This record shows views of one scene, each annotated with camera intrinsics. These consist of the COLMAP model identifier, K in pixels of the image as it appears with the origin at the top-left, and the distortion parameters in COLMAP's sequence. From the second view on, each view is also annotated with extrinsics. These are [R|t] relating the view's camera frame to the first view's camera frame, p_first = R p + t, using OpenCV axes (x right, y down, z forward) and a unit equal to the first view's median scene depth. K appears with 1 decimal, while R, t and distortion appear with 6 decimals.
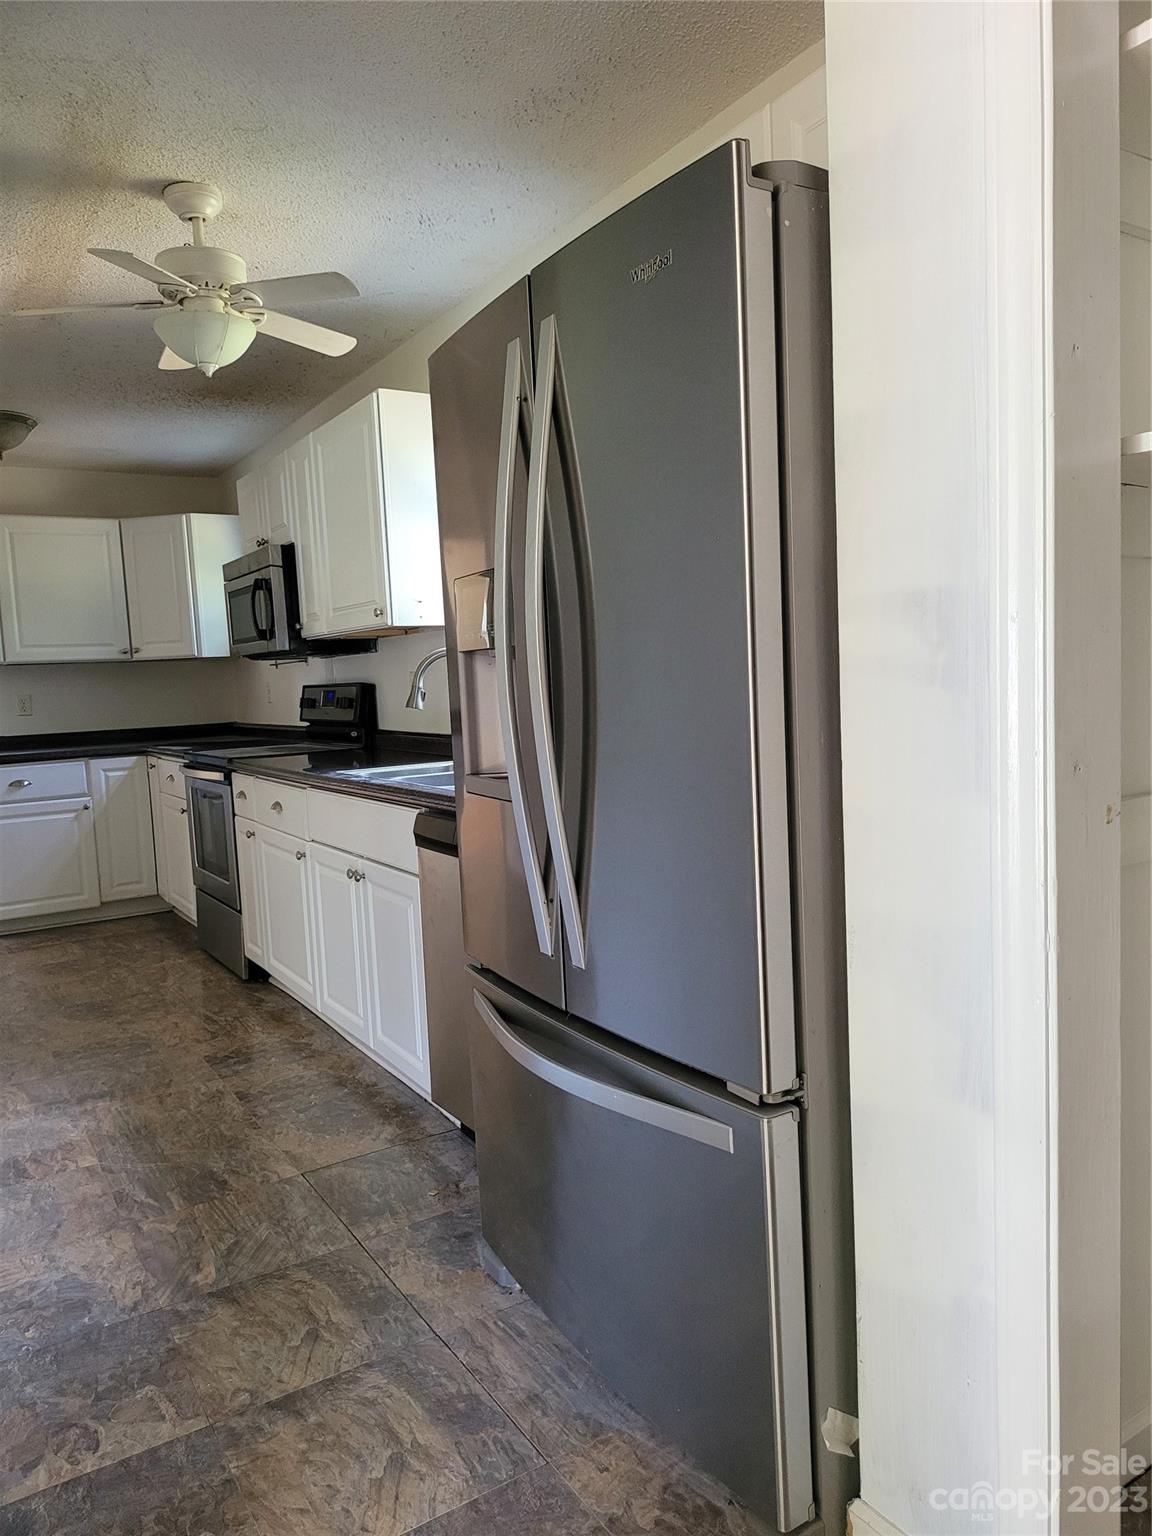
lens RADIAL K [[1068.4, 0, 596.2], [0, 1068.4, 774.2], [0, 0, 1]] dist [0.052643, -0.053218]
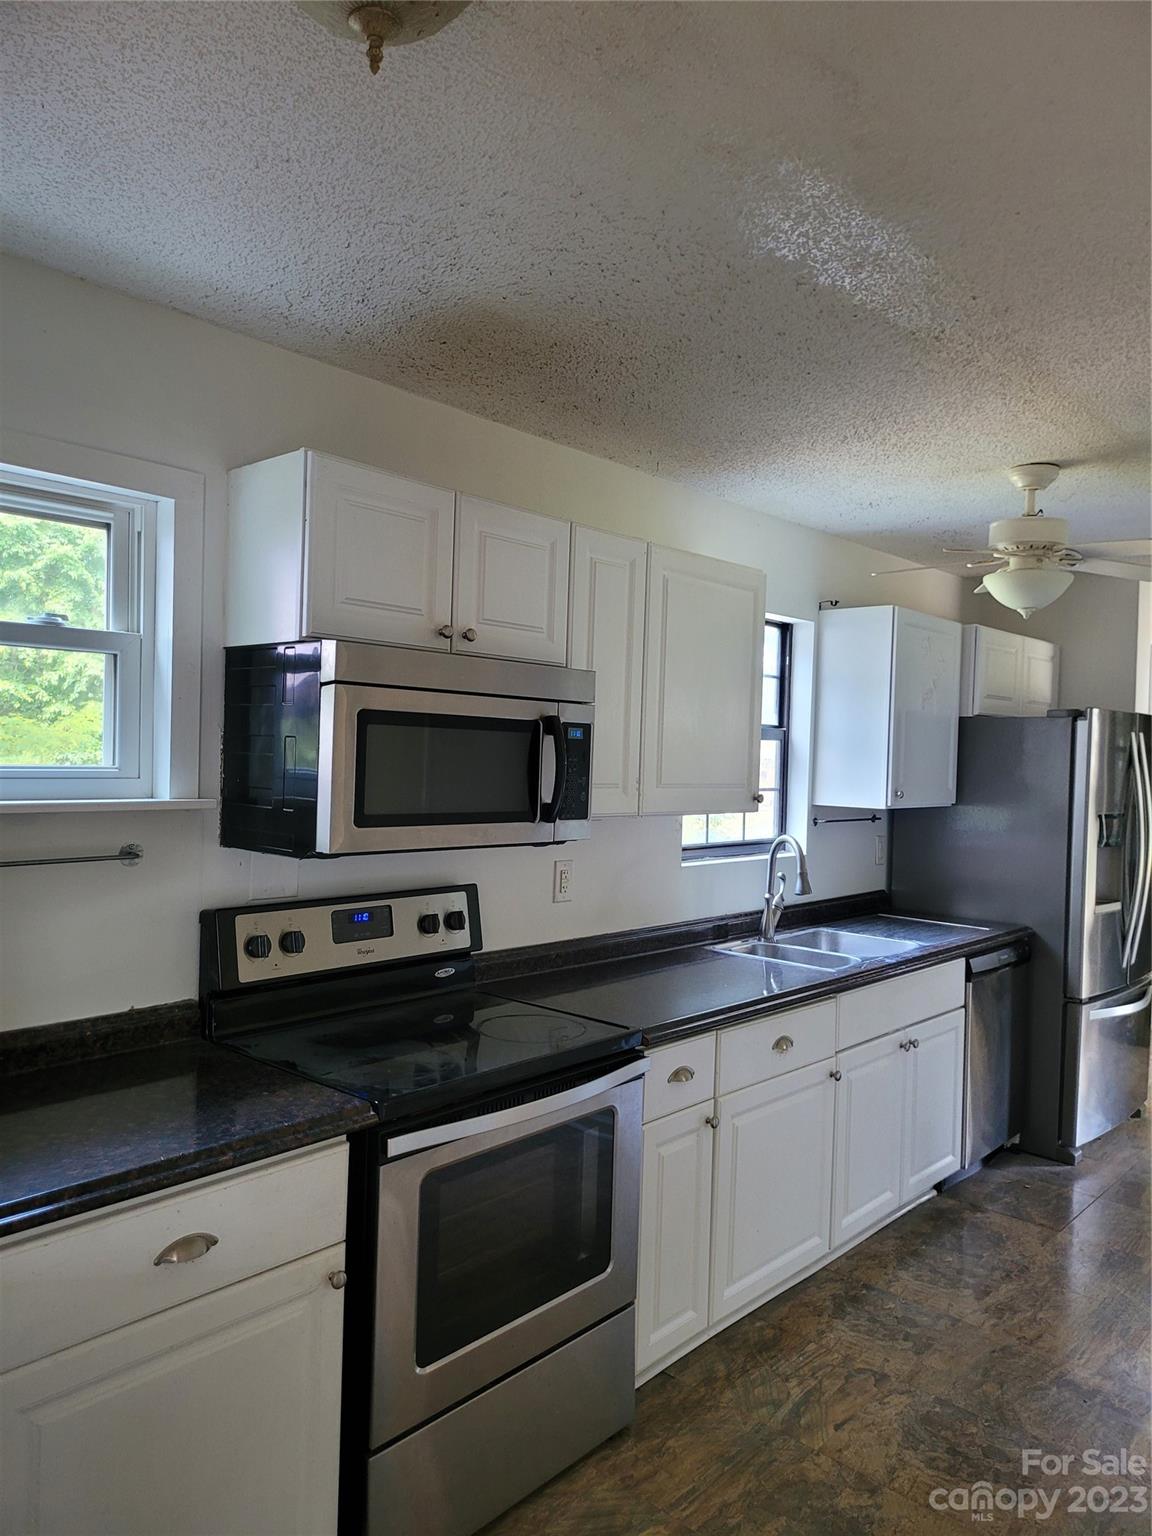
lens RADIAL K [[1068.4, 0, 568.4], [0, 1068.4, 769.7], [0, 0, 1]] dist [0.052643, -0.053218]
pose [[-0.252812, 0.024162, 0.967214, -0.917944], [0.075089, 0.997163, -0.005283, -0.158041], [-0.964597, 0.071291, -0.253909, 1.204384]]
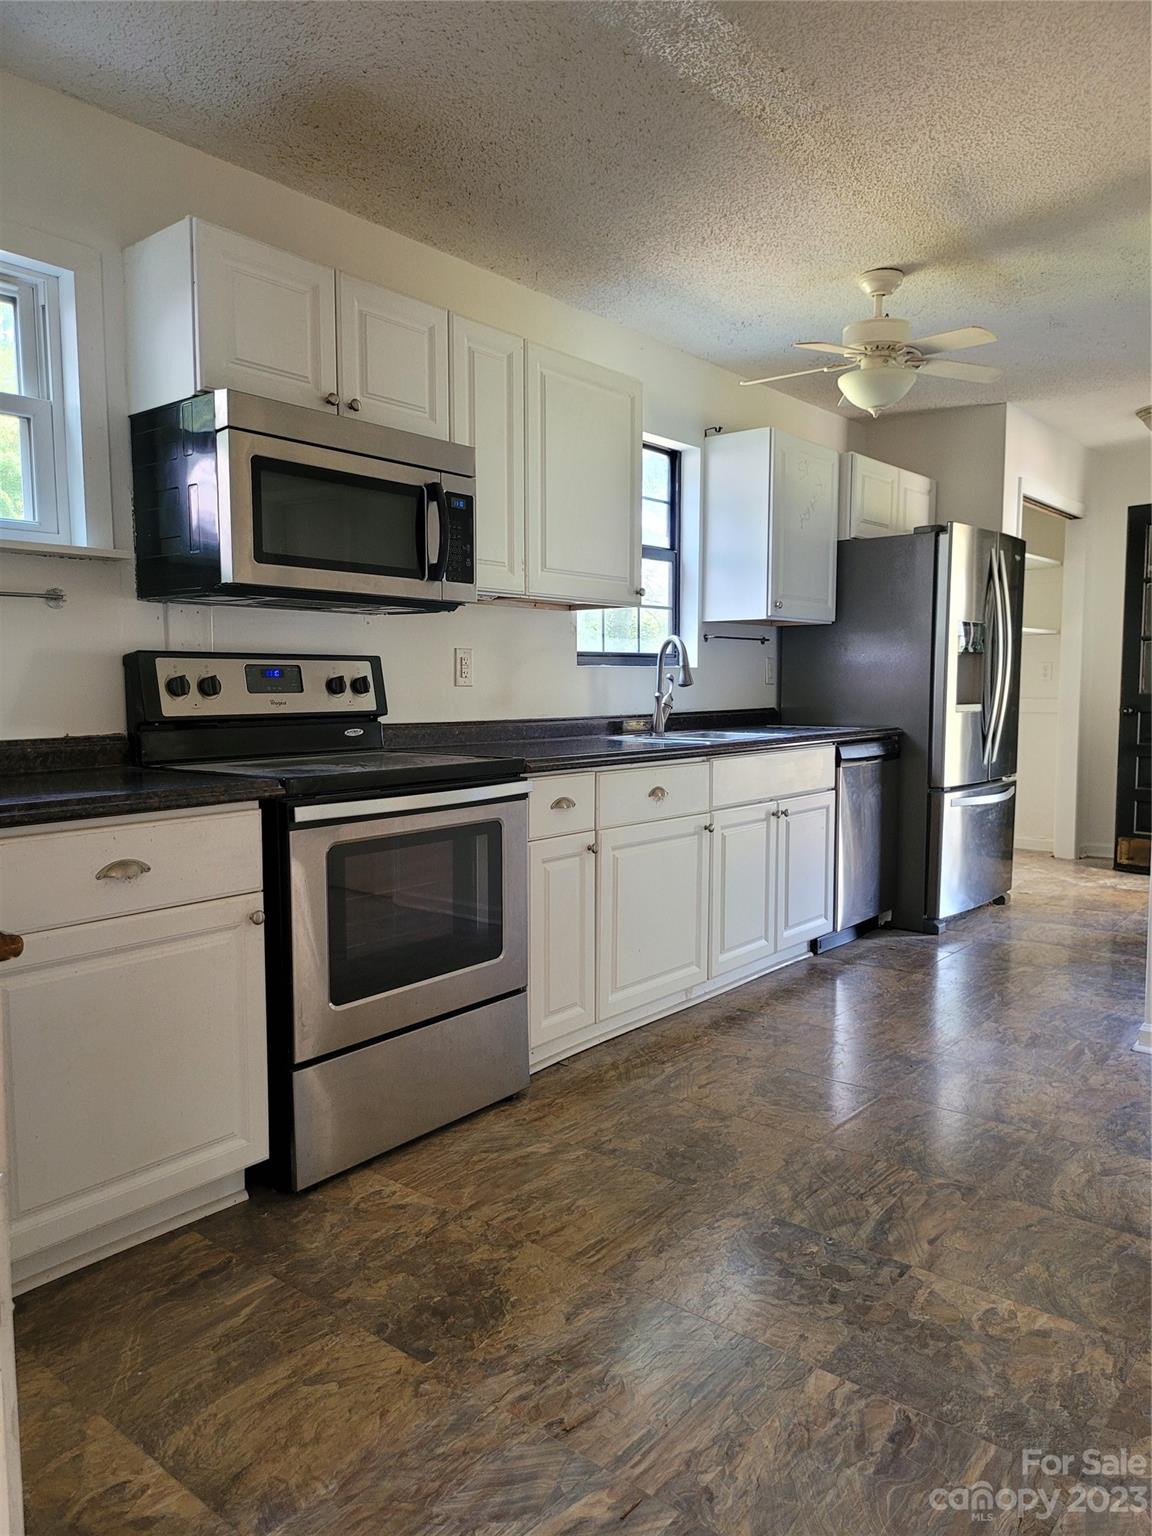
lens RADIAL K [[1068.4, 0, 568.7], [0, 1068.4, 775.7], [0, 0, 1]] dist [0.052643, -0.053218]
pose [[-0.300255, -0.037304, 0.953129, -1.008052], [0.107676, 0.991522, 0.072727, -0.050120], [-0.947762, 0.124466, -0.293693, 1.199295]]
